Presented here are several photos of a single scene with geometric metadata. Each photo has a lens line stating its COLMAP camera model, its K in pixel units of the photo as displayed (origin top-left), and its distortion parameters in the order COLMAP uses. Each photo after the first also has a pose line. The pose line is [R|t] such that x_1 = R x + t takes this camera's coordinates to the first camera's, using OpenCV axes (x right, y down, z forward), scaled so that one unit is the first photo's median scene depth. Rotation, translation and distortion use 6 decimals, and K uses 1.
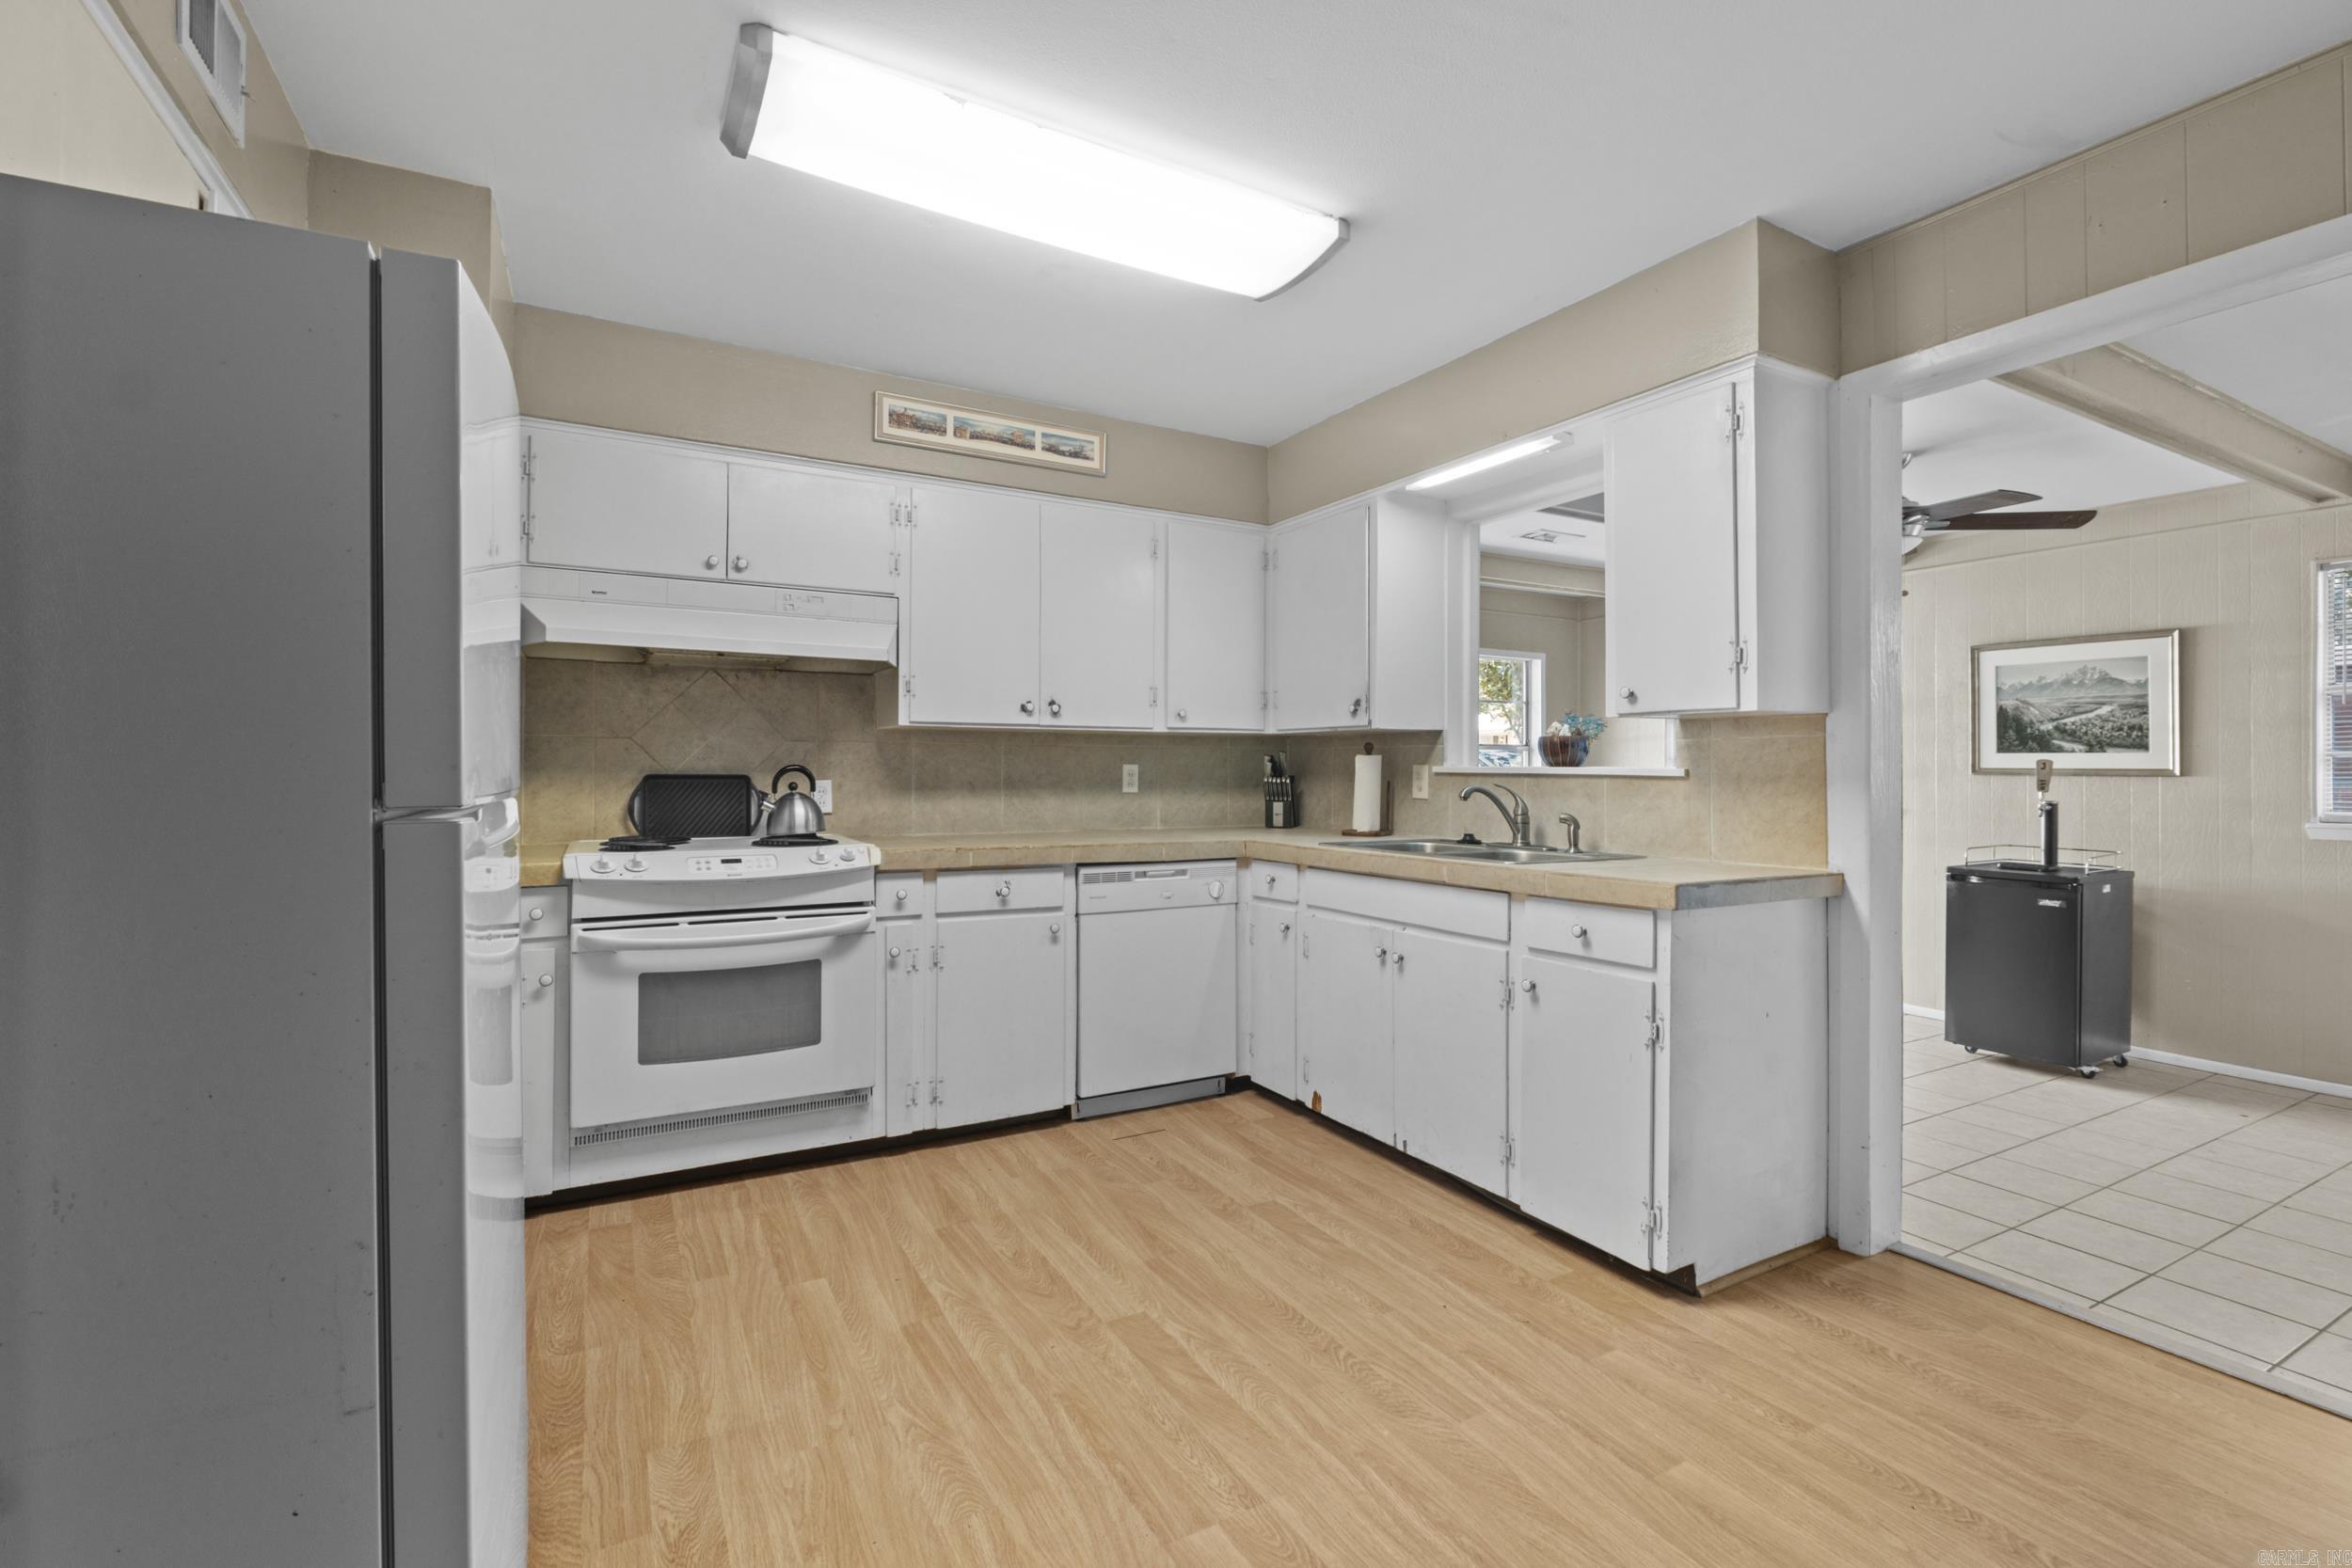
lens RADIAL K [[1031.9, 0, 1190.5], [0, 1031.9, 773.2], [0, 0, 1]] dist [-0.005163, 0.000159]
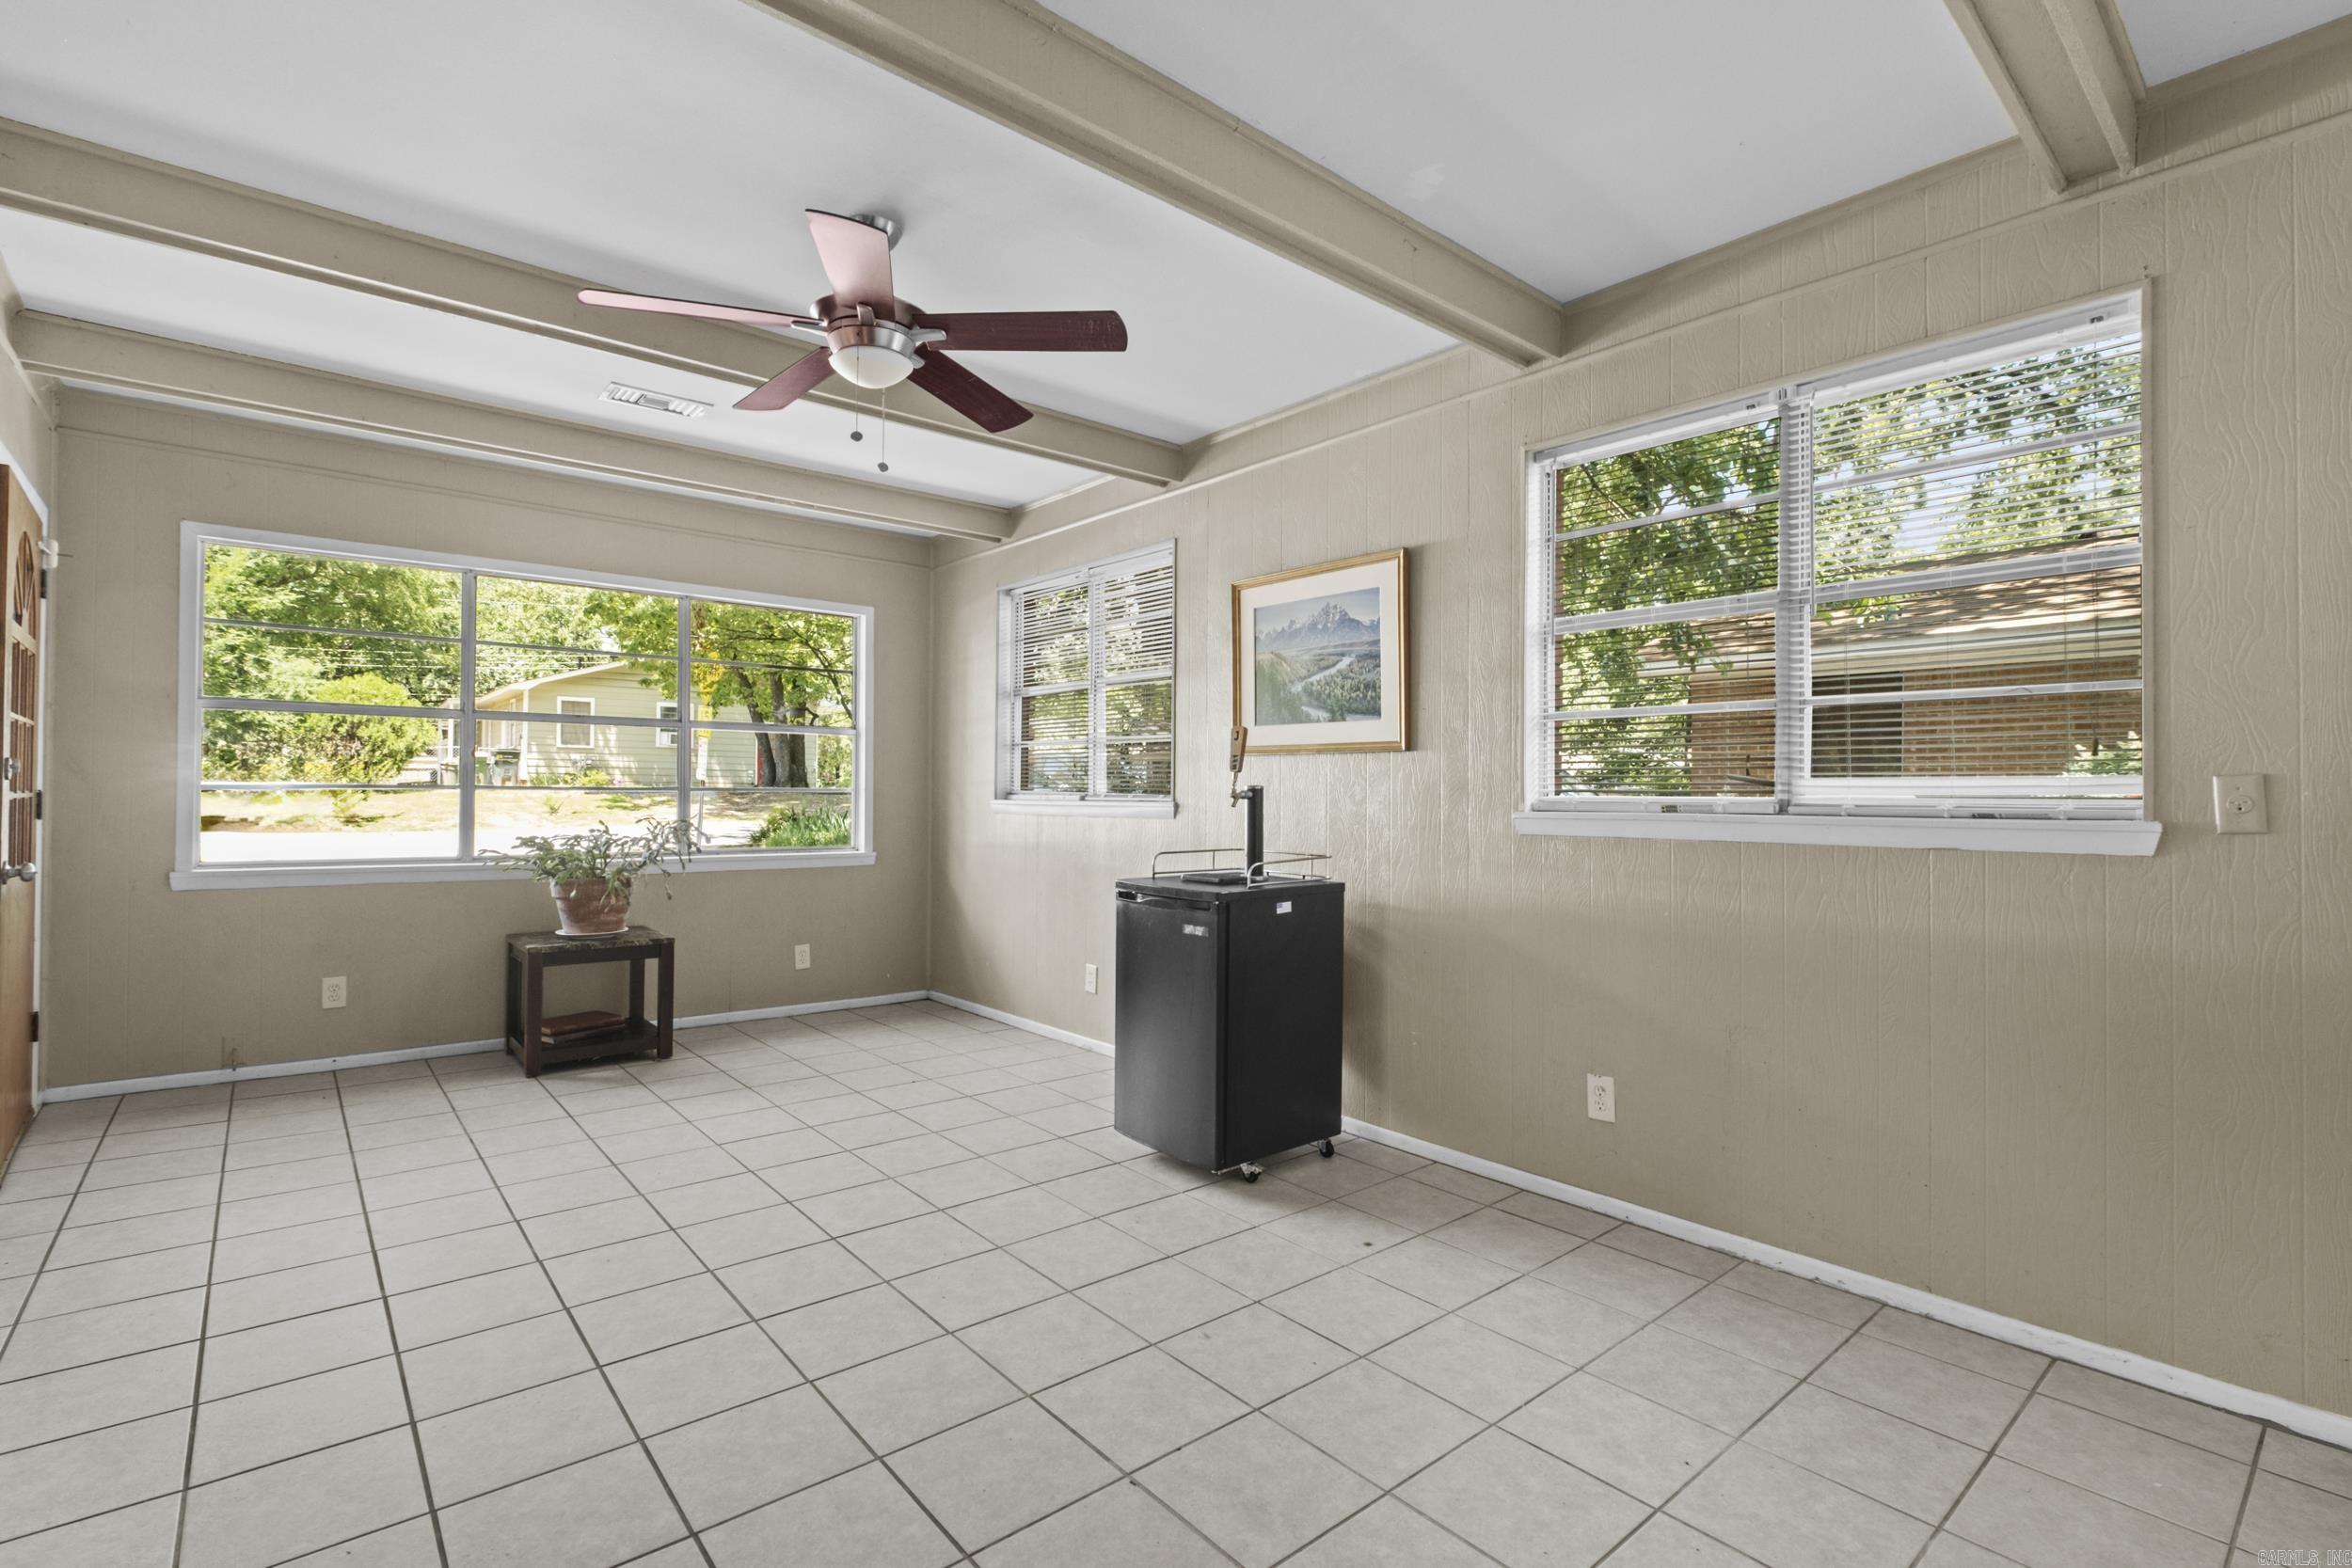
lens RADIAL K [[1031.9, 0, 1196.6], [0, 1031.9, 771.0], [0, 0, 1]] dist [-0.005163, 0.000159]
pose [[0.989977, 0.002682, 0.141203, 0.693745], [-0.000295, 0.999857, -0.016923, 0.028878], [-0.141229, 0.016712, 0.989836, 0.290859]]
